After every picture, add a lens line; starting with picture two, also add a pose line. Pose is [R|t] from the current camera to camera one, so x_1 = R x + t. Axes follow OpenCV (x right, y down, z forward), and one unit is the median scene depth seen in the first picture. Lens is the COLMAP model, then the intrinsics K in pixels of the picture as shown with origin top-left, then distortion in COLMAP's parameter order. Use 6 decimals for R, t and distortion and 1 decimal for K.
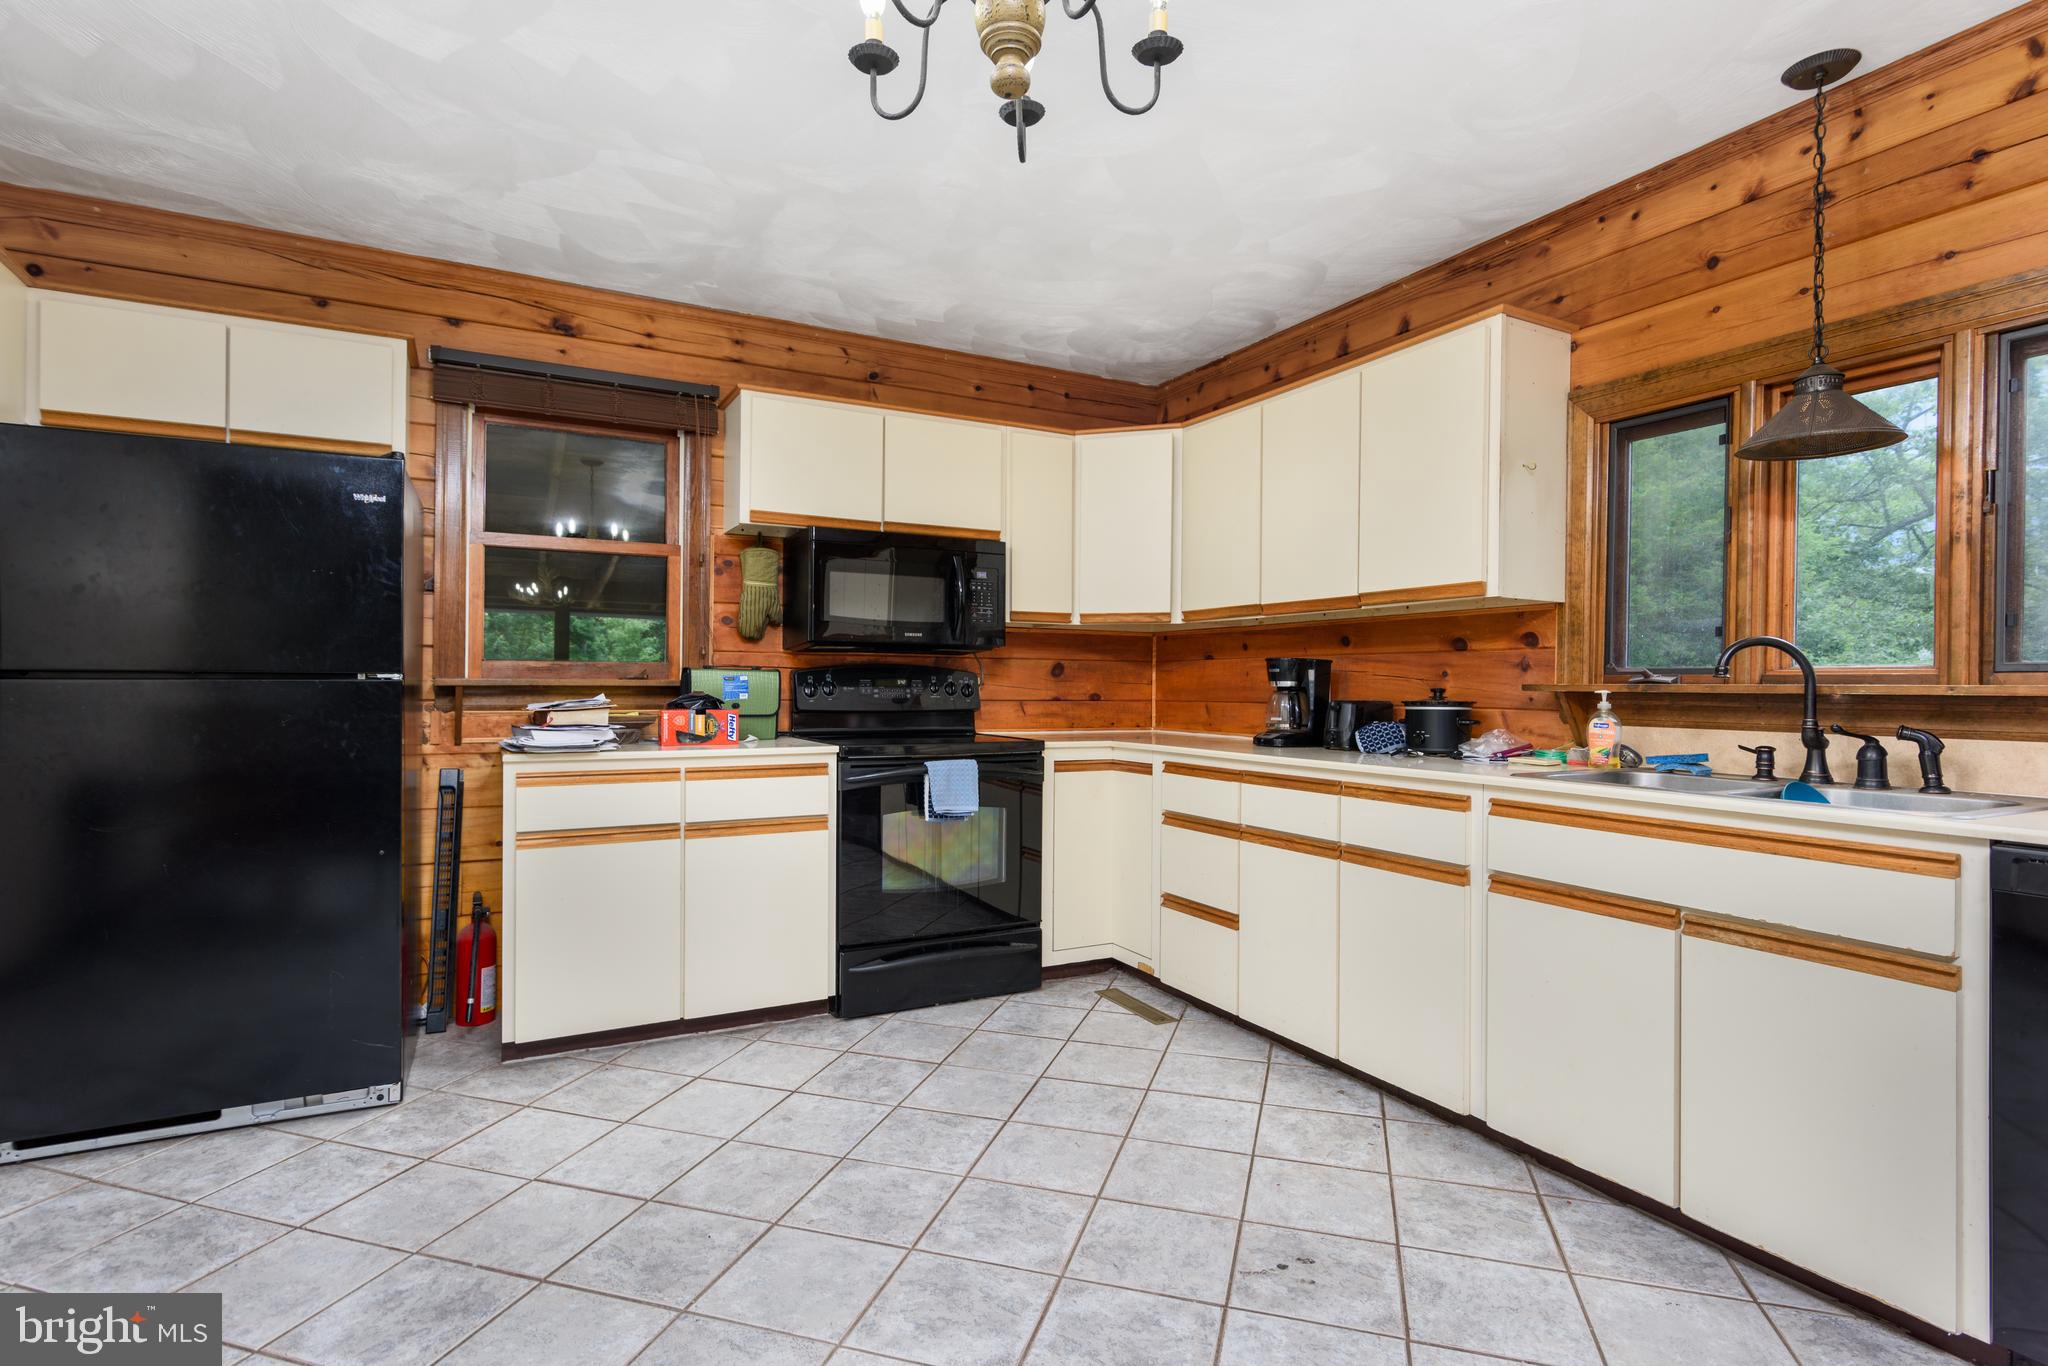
lens RADIAL K [[1025.2, 0, 1021.6], [0, 1025.2, 689.4], [0, 0, 1]] dist [0.001384, -0.000108]
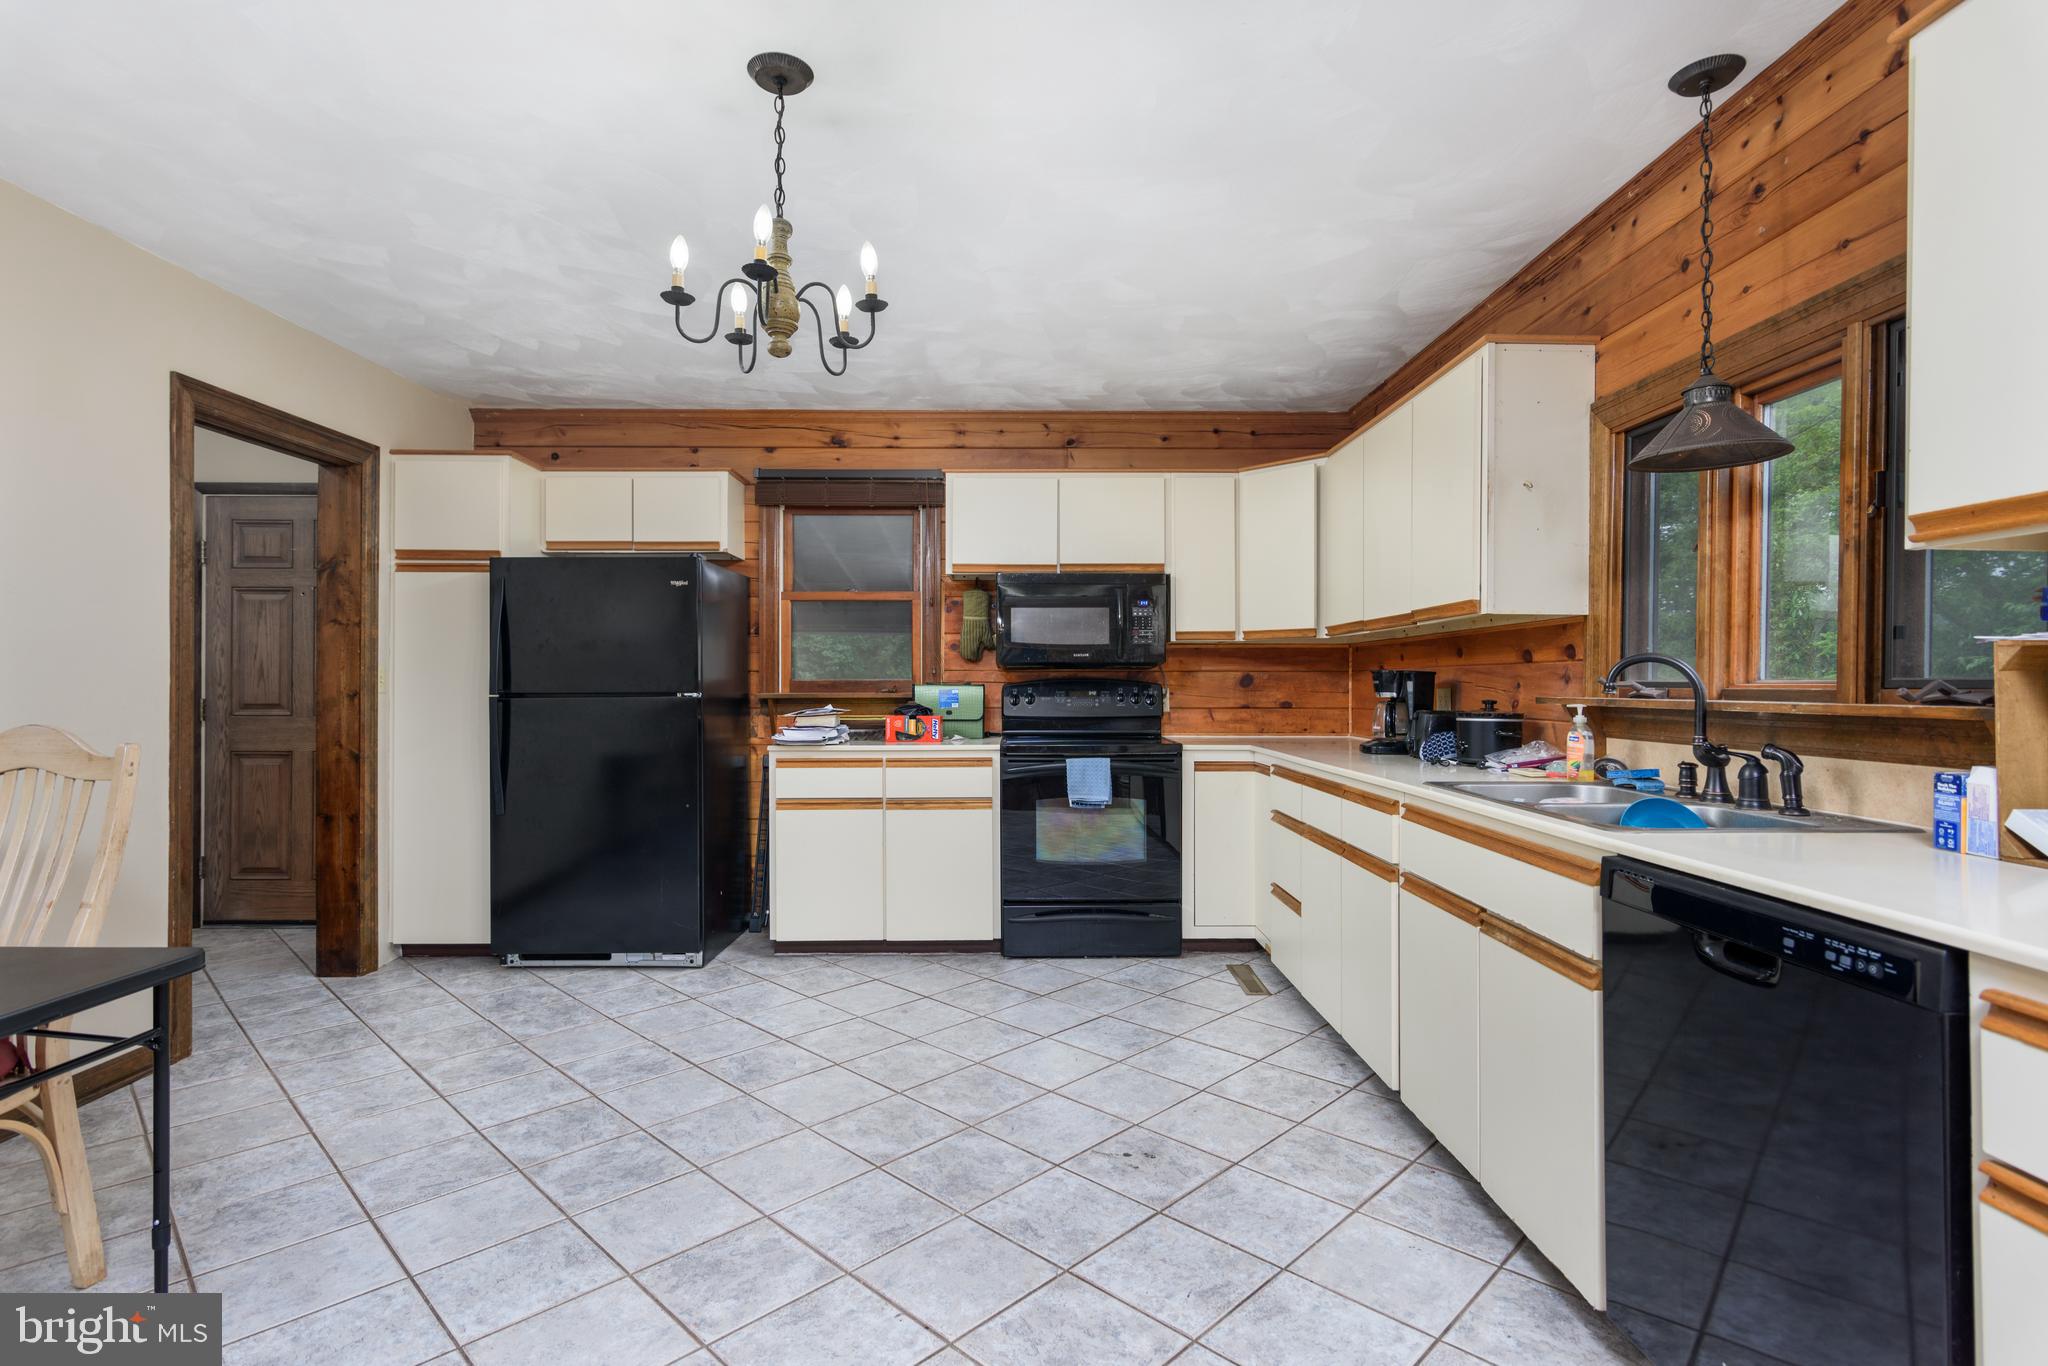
lens RADIAL K [[1006.2, 0, 1019.7], [0, 1006.2, 688.4], [0, 0, 1]] dist [0.000275, -0.000017]
pose [[0.885937, -0.005944, -0.463767, 0.459709], [0.005348, 0.999982, -0.002601, -0.012749], [0.463774, -0.000176, 0.885954, -0.115391]]
